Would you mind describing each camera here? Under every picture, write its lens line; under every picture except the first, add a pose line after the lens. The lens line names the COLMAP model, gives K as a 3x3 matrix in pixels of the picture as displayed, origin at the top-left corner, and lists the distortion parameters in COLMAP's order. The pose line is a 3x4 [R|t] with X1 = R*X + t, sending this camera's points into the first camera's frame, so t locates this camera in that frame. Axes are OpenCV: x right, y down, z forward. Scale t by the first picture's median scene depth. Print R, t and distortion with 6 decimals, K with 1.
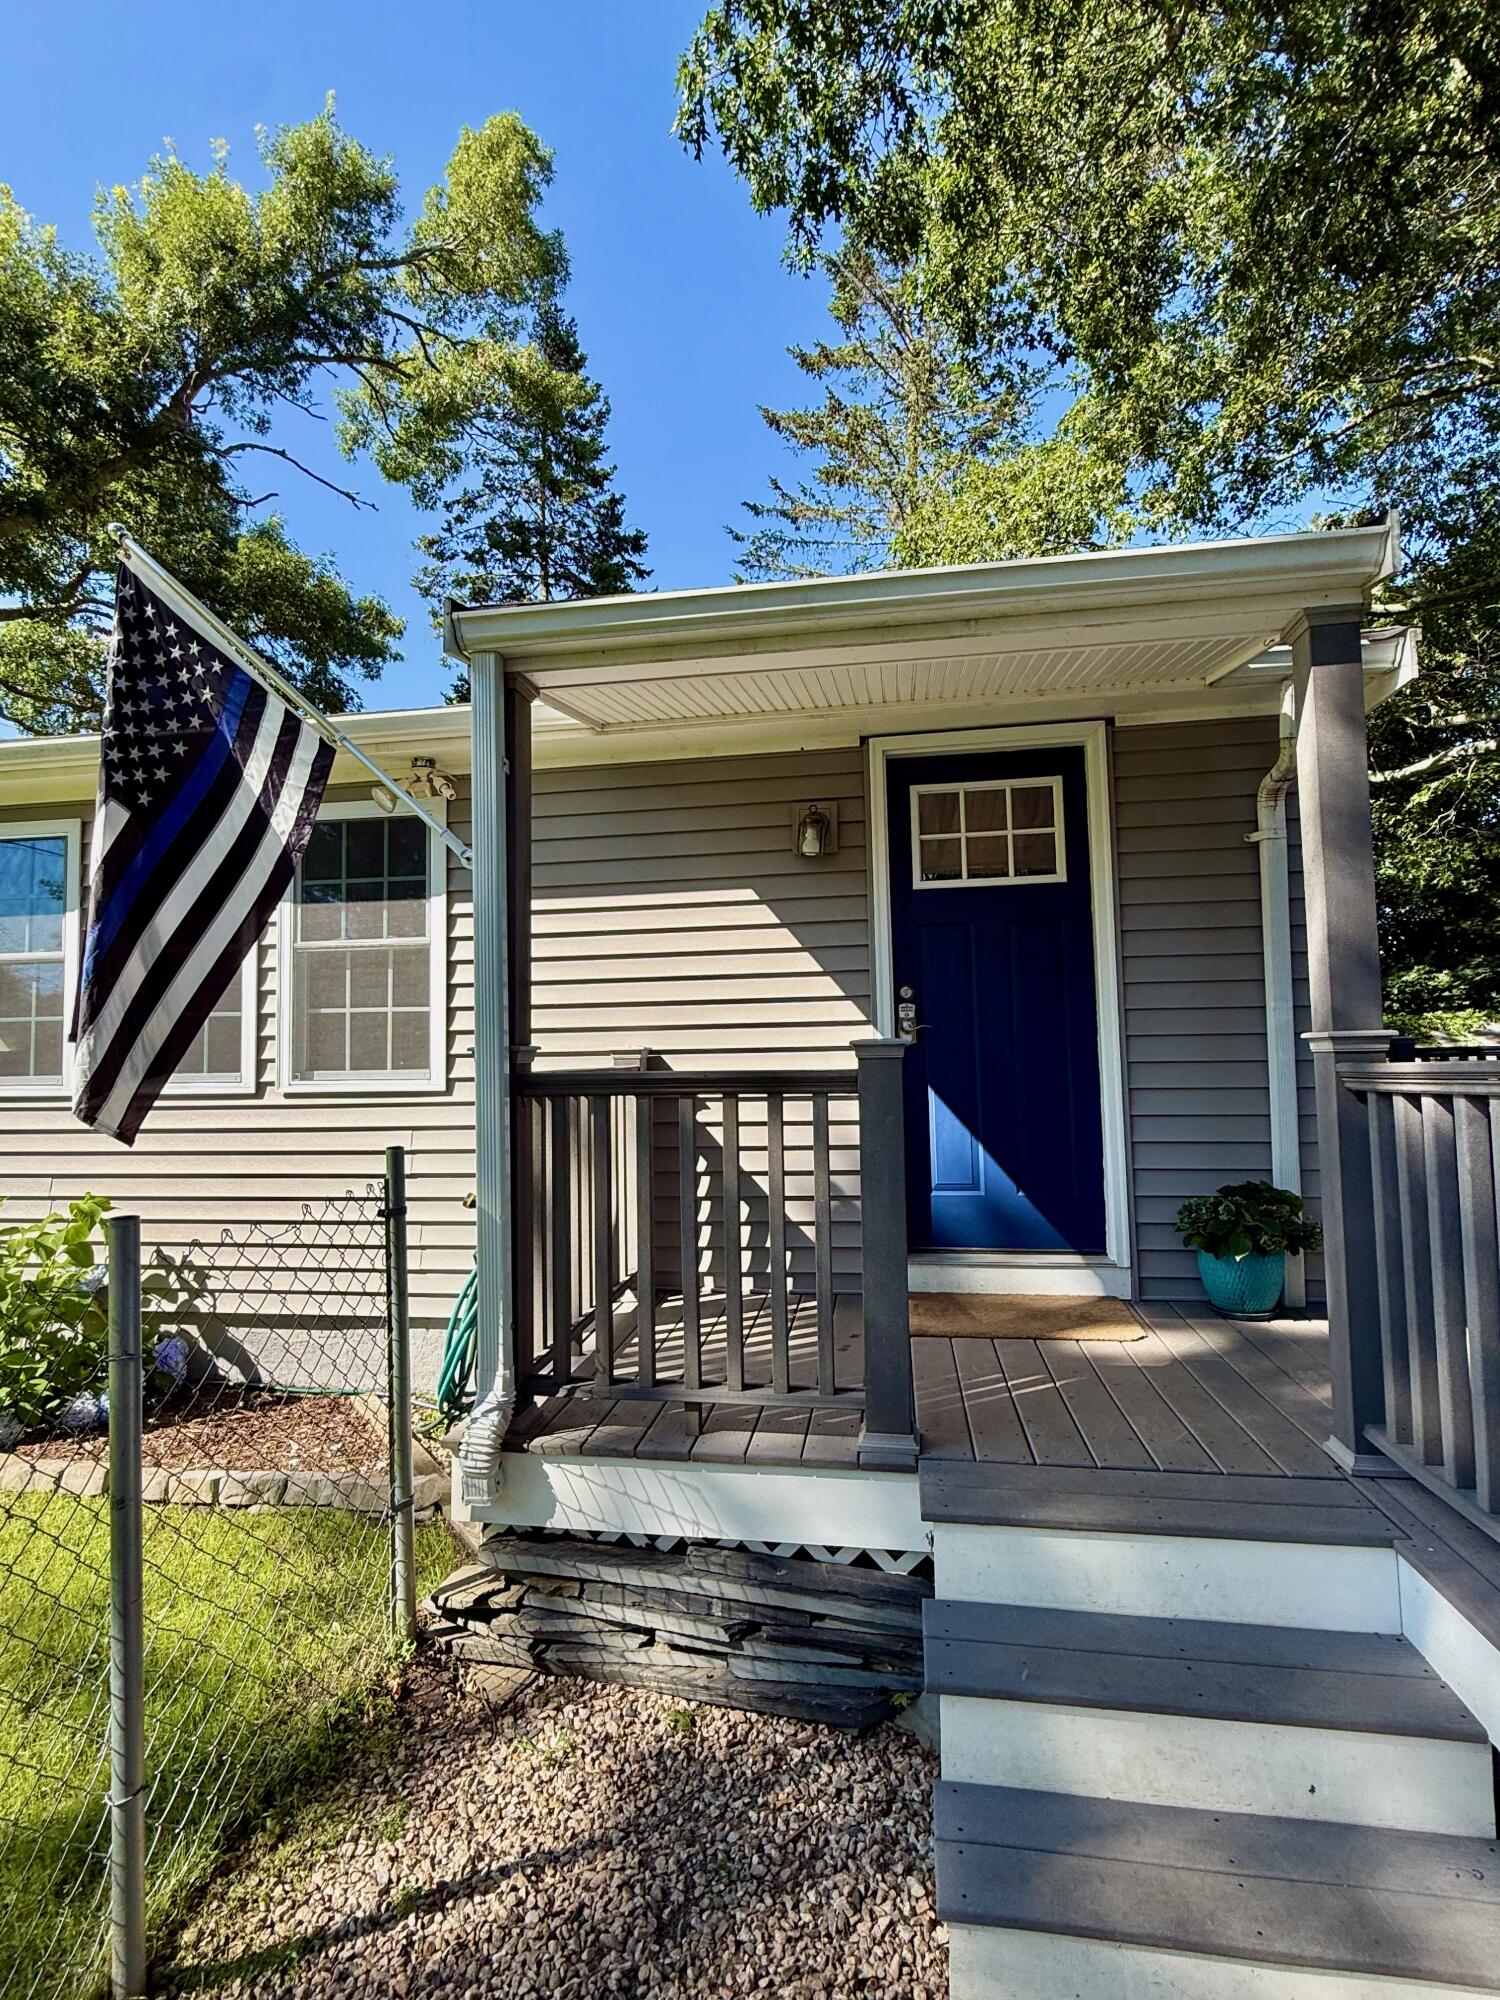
lens RADIAL K [[960.8, 0, 744.0], [0, 960.8, 997.9], [0, 0, 1]] dist [-0.000006, -0.000086]
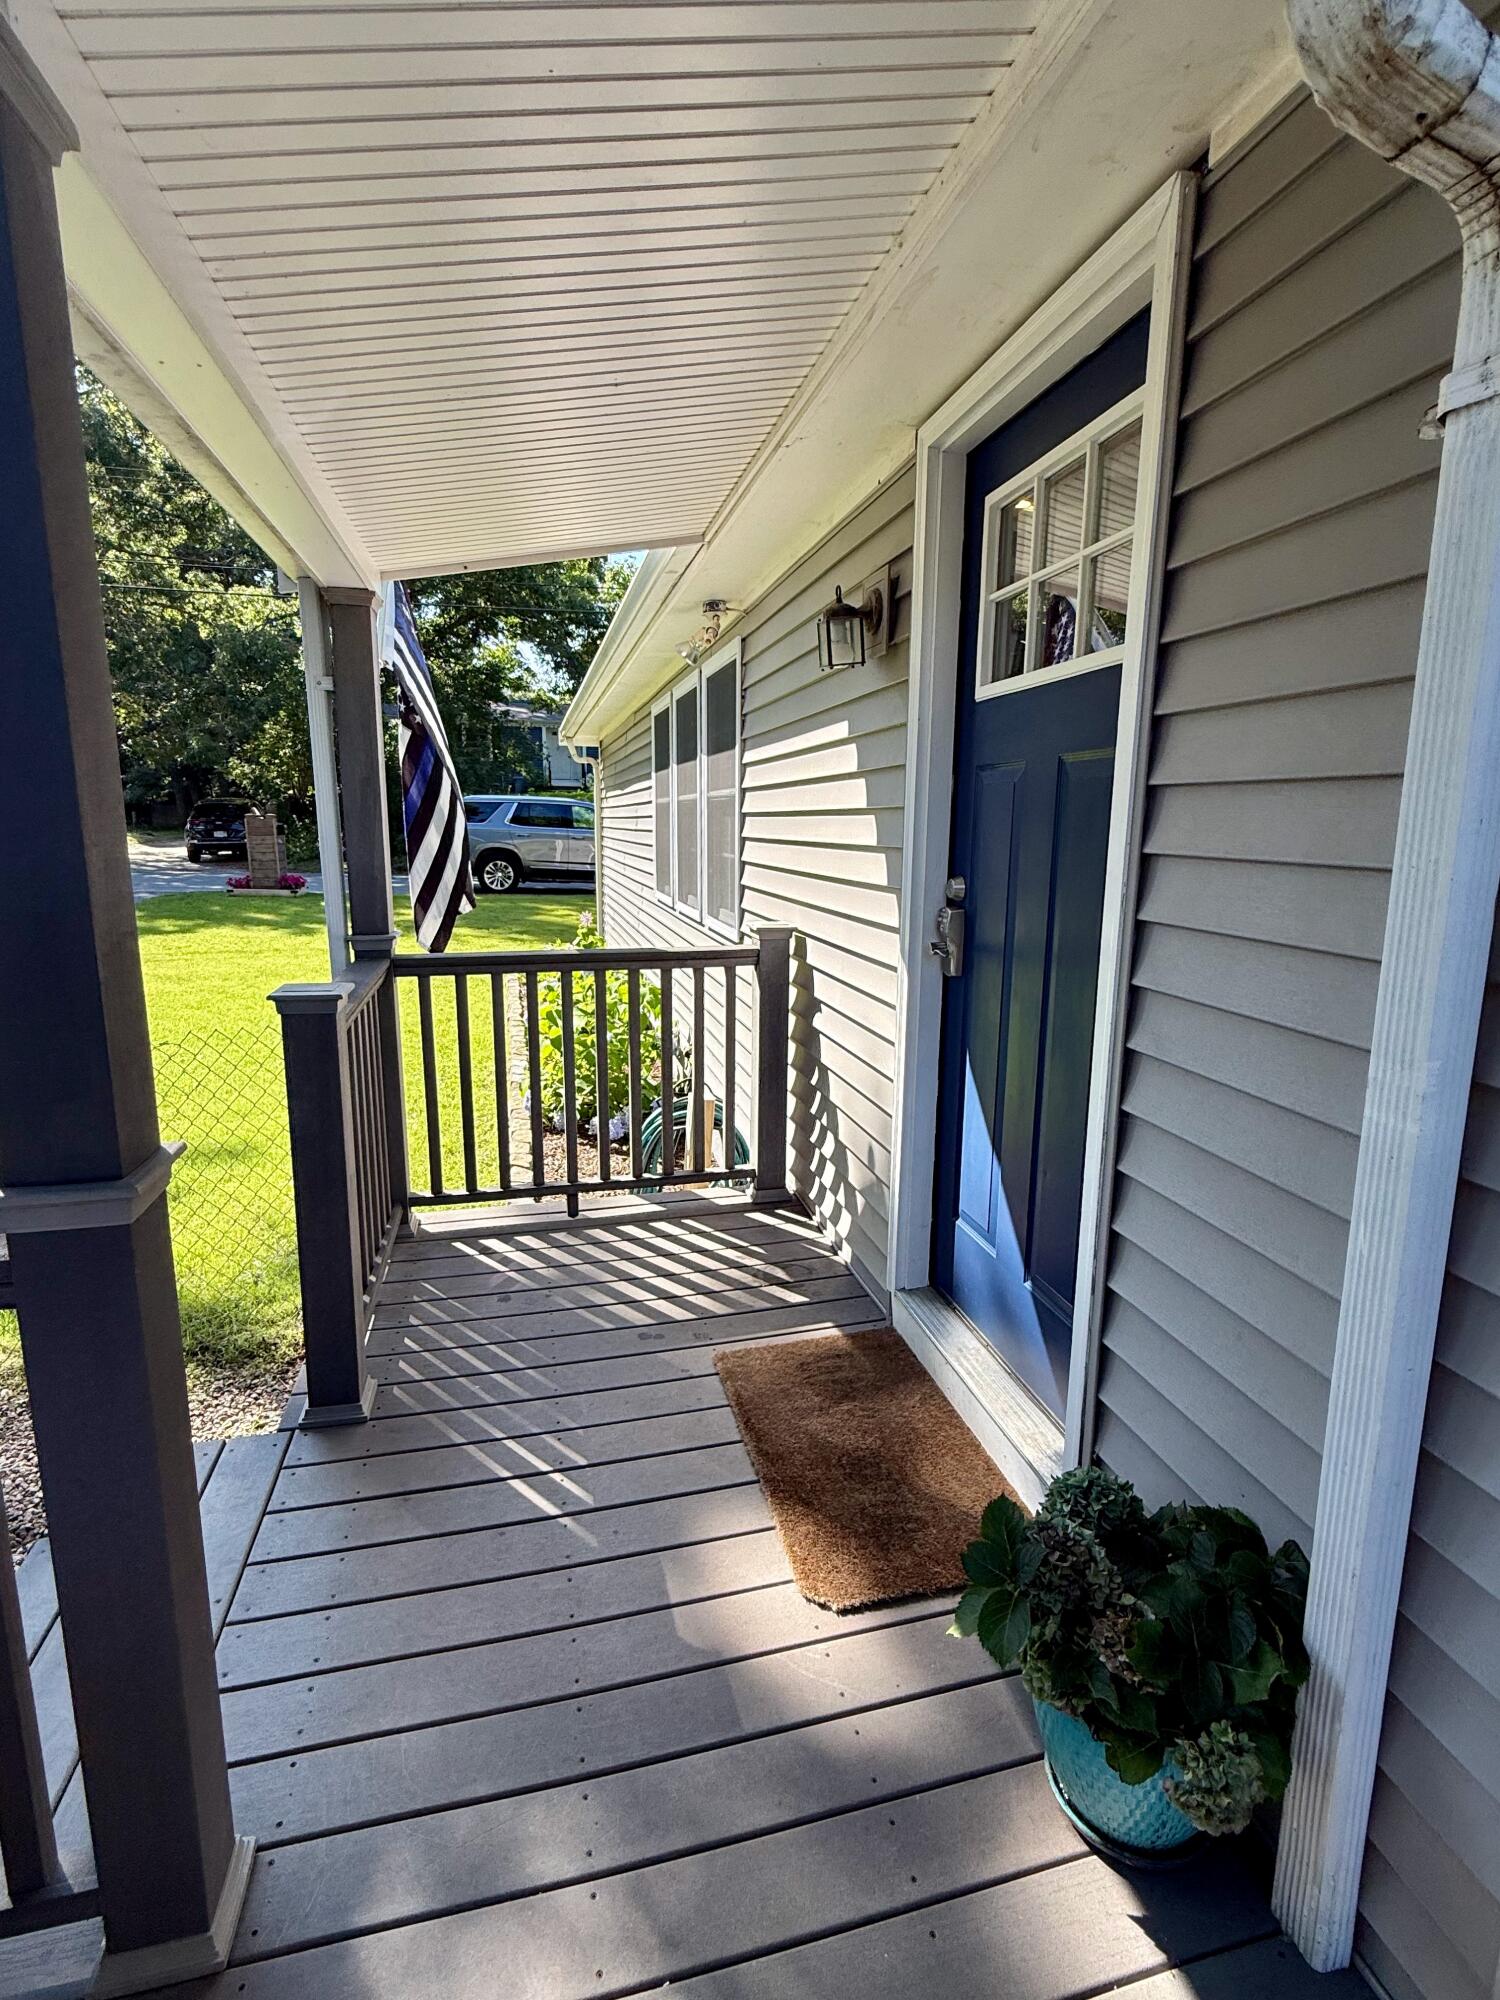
lens RADIAL K [[960.8, 0, 751.1], [0, 960.8, 998.7], [0, 0, 1]] dist [-0.000006, -0.000086]
pose [[0.380039, 0.188715, -0.905515, 0.667749], [0.039560, 0.974754, 0.219748, -0.074130], [0.924124, -0.119335, 0.362979, 0.666255]]
